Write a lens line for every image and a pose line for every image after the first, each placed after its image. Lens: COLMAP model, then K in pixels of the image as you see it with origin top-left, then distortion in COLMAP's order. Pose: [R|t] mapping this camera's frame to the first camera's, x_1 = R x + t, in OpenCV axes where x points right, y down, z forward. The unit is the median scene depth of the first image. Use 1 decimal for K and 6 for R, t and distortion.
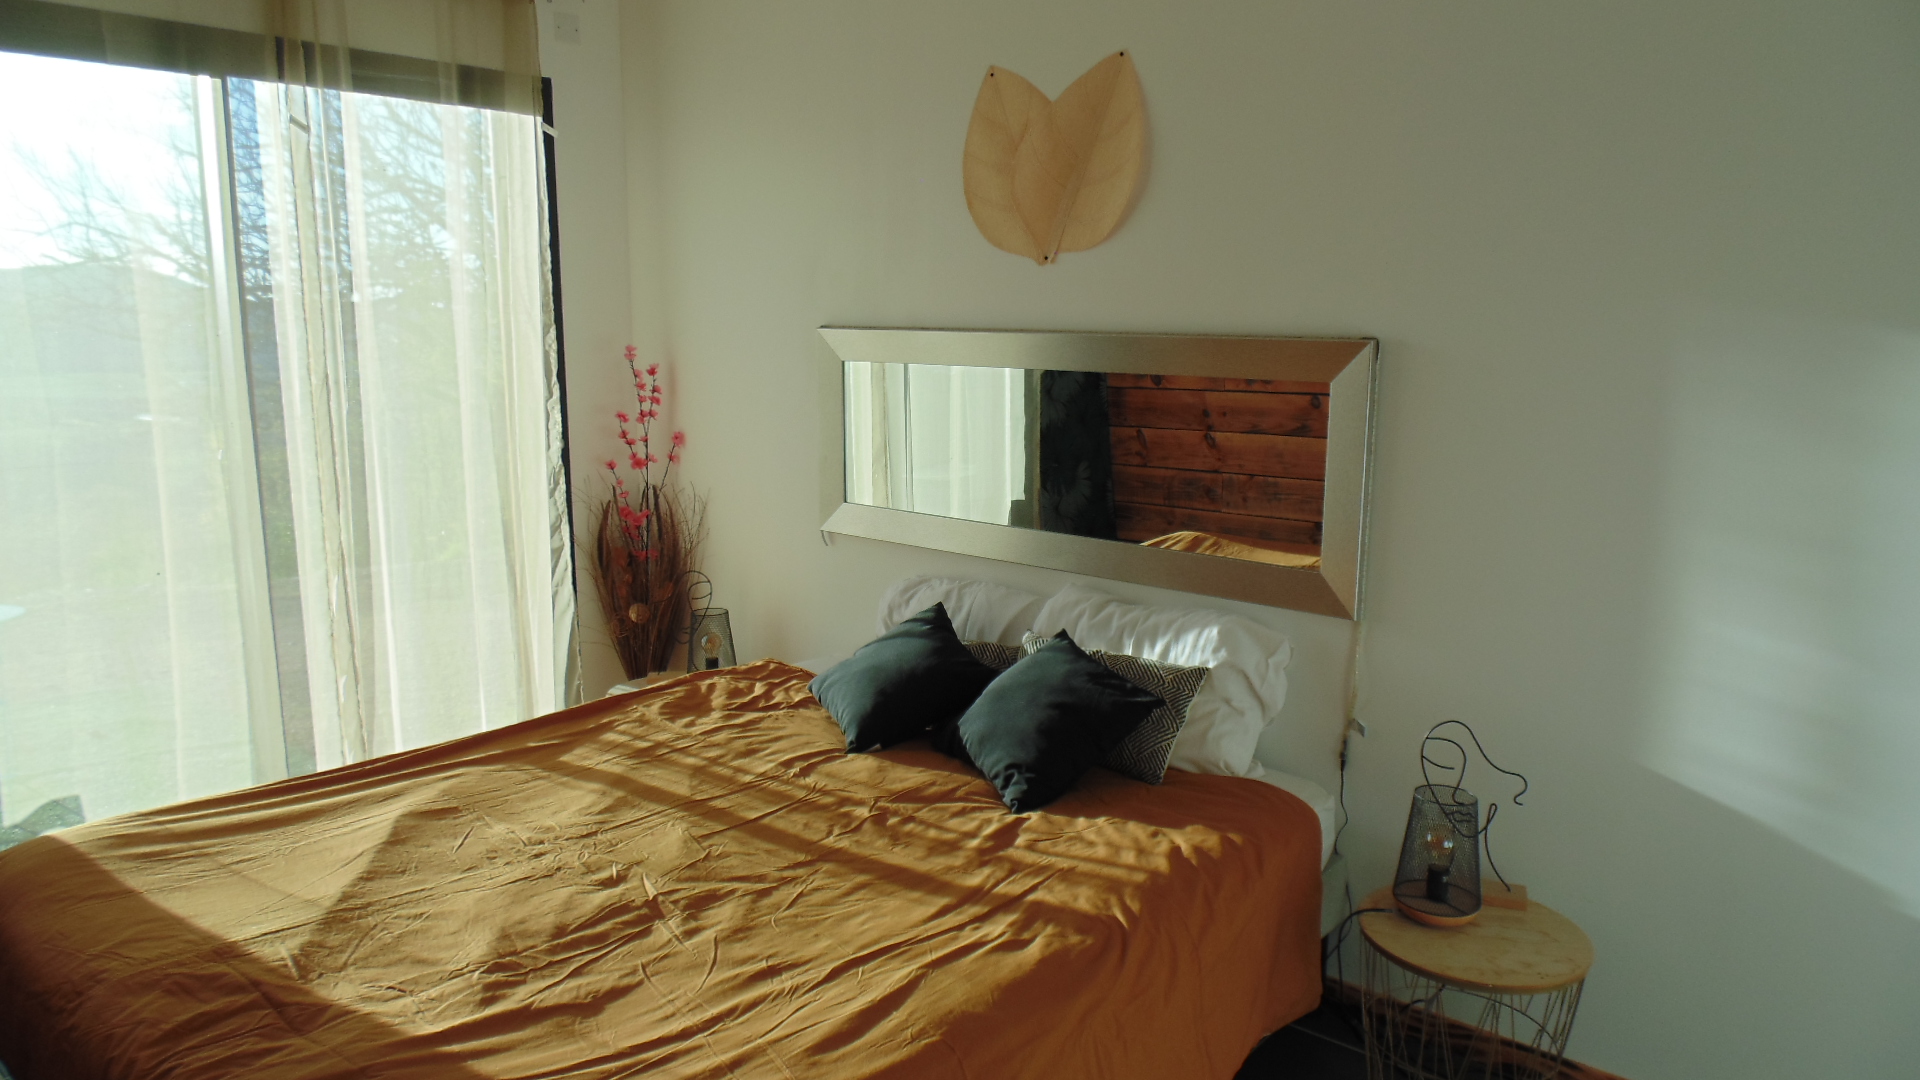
lens RADIAL K [[1266.5, 0, 960.0], [0, 1266.5, 540.0], [0, 0, 1]] dist [-0.019002, -0.003881]
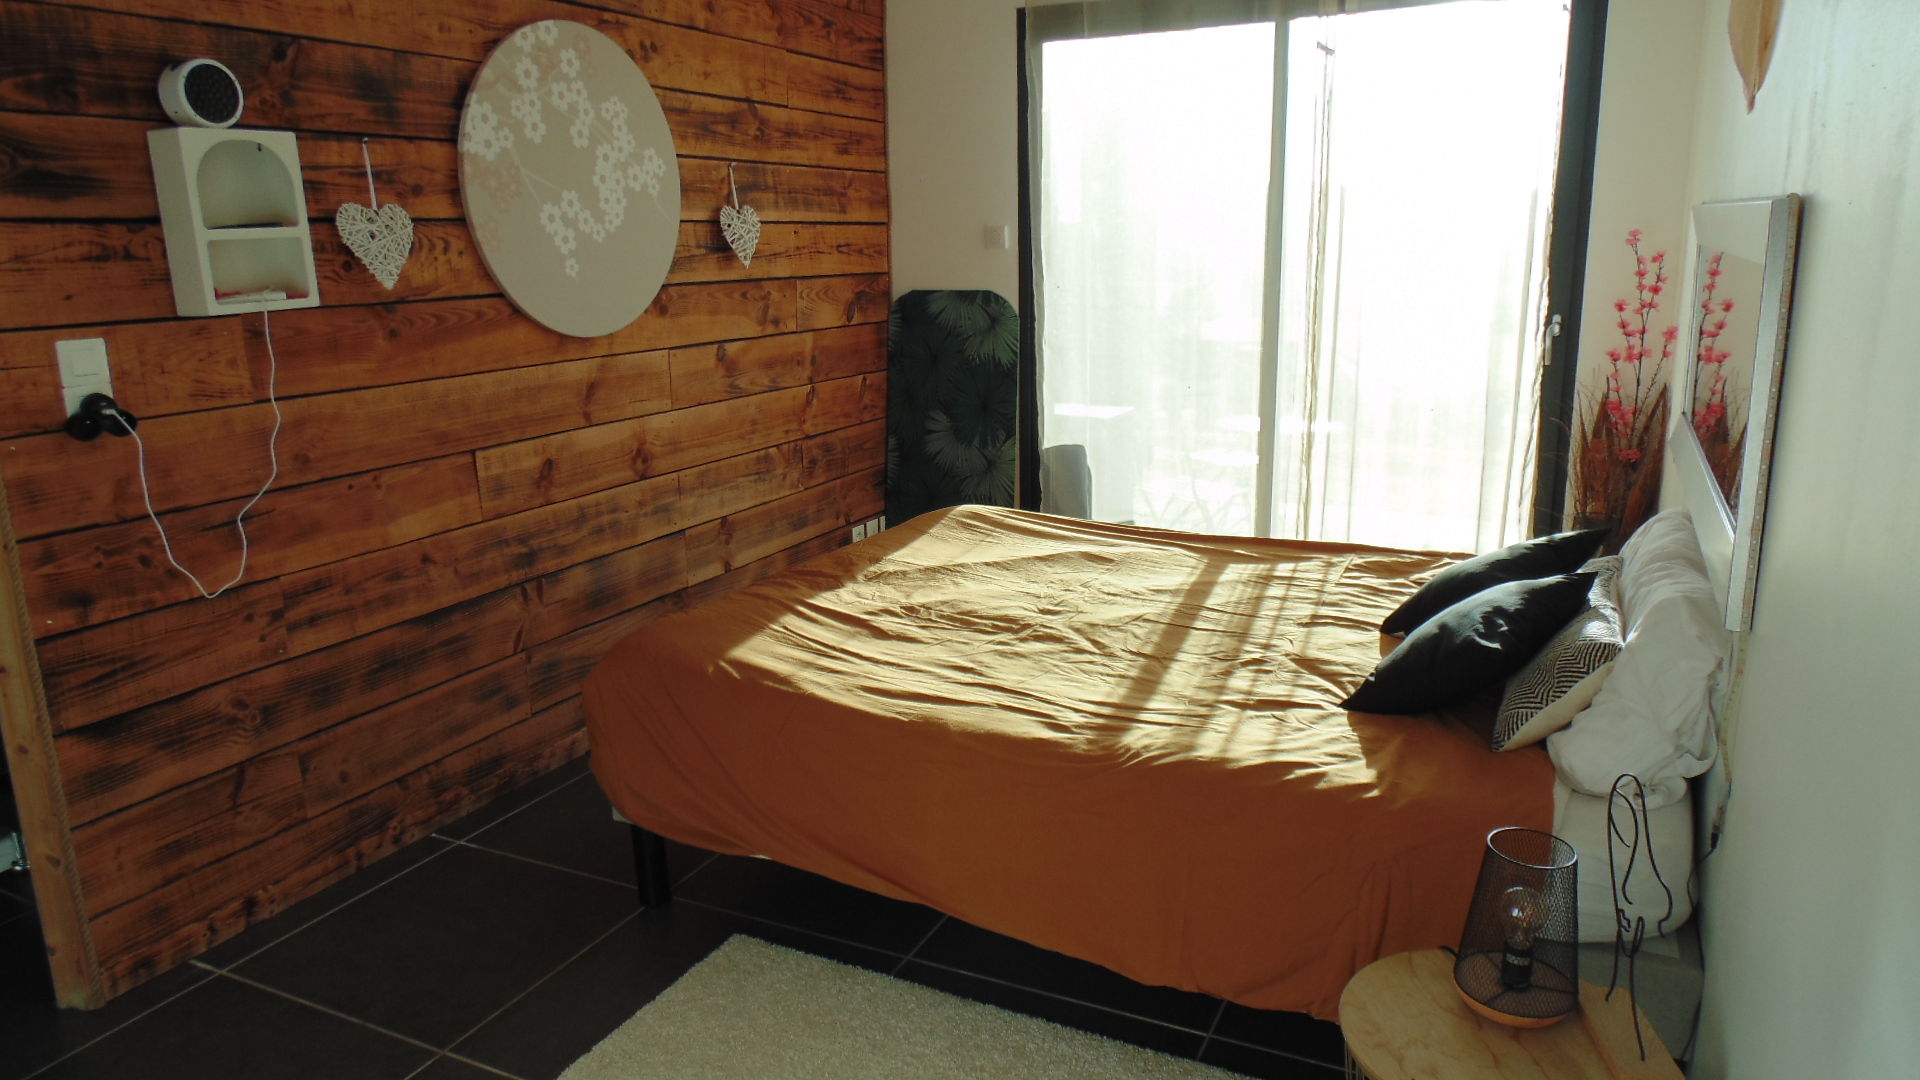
lens RADIAL K [[1266.5, 0, 960.0], [0, 1266.5, 540.0], [0, 0, 1]] dist [-0.019002, -0.003881]
pose [[0.247239, 0.222194, -0.943135, 0.941708], [-0.151830, 0.970213, 0.188771, -0.051660], [0.956985, 0.096525, 0.273610, 0.489426]]
